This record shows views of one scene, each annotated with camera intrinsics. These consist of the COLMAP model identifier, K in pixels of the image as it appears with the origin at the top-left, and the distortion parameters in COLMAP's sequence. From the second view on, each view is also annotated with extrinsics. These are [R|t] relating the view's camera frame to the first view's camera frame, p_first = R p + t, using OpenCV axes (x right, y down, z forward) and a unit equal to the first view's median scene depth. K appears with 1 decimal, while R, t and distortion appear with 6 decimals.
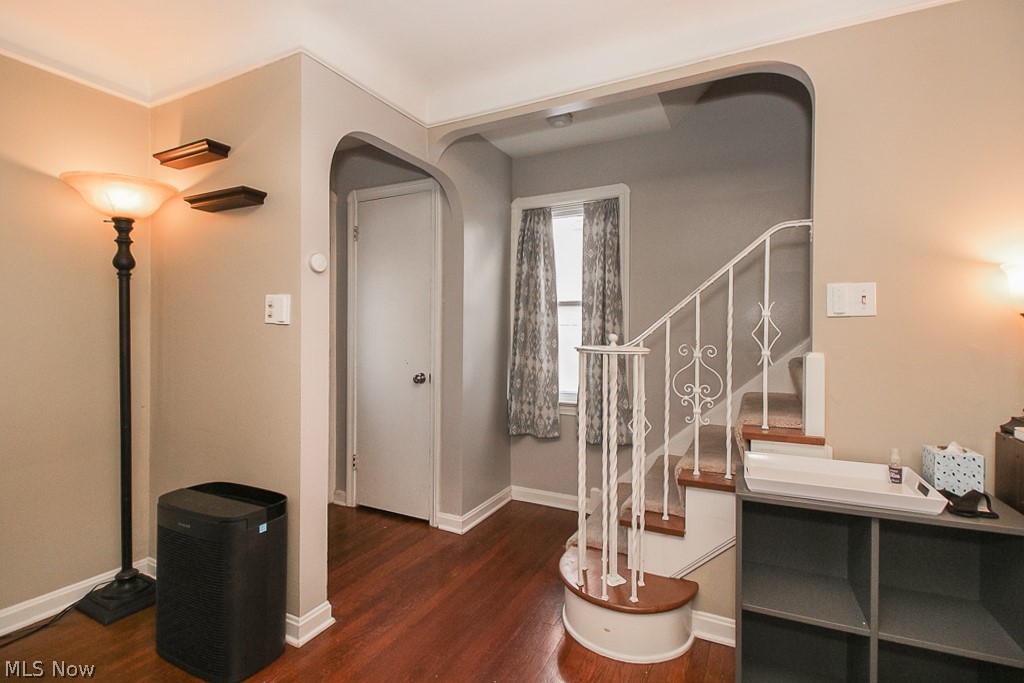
lens RADIAL K [[470.1, 0, 512.0], [0, 470.1, 341.5], [0, 0, 1]] dist [0.000089, -0.000007]
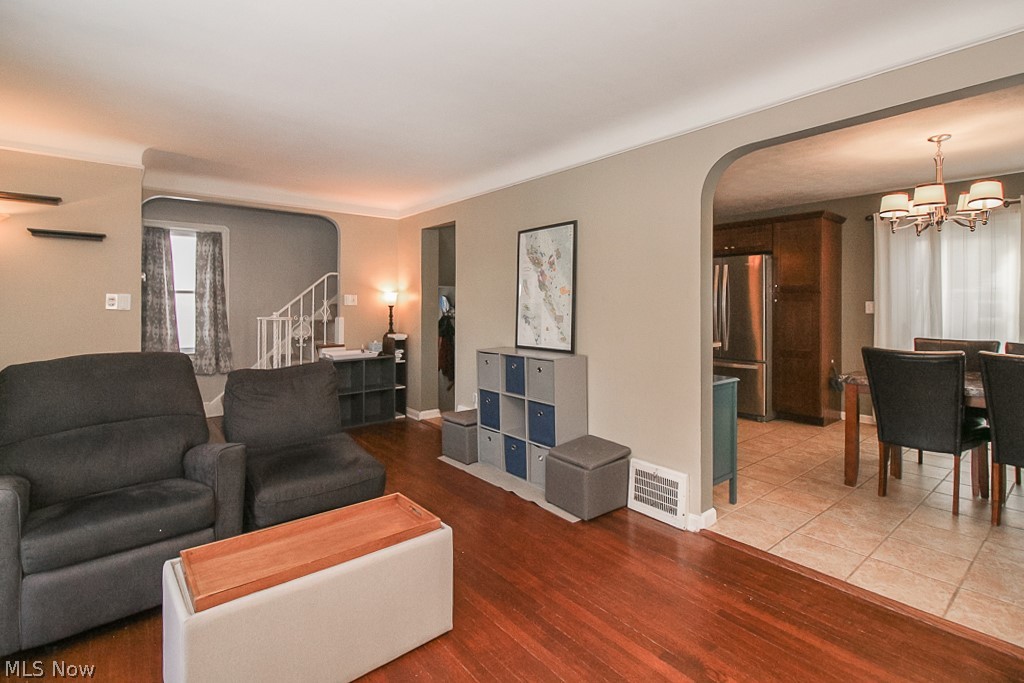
lens RADIAL K [[476.0, 0, 511.0], [0, 476.0, 305.3], [0, 0, 1]] dist [-0.000070, 0.000010]
pose [[0.394018, -0.003491, 0.919096, -0.962788], [0.012858, 0.999916, -0.001714, -0.019119], [-0.919013, 0.012493, 0.394030, -0.676569]]
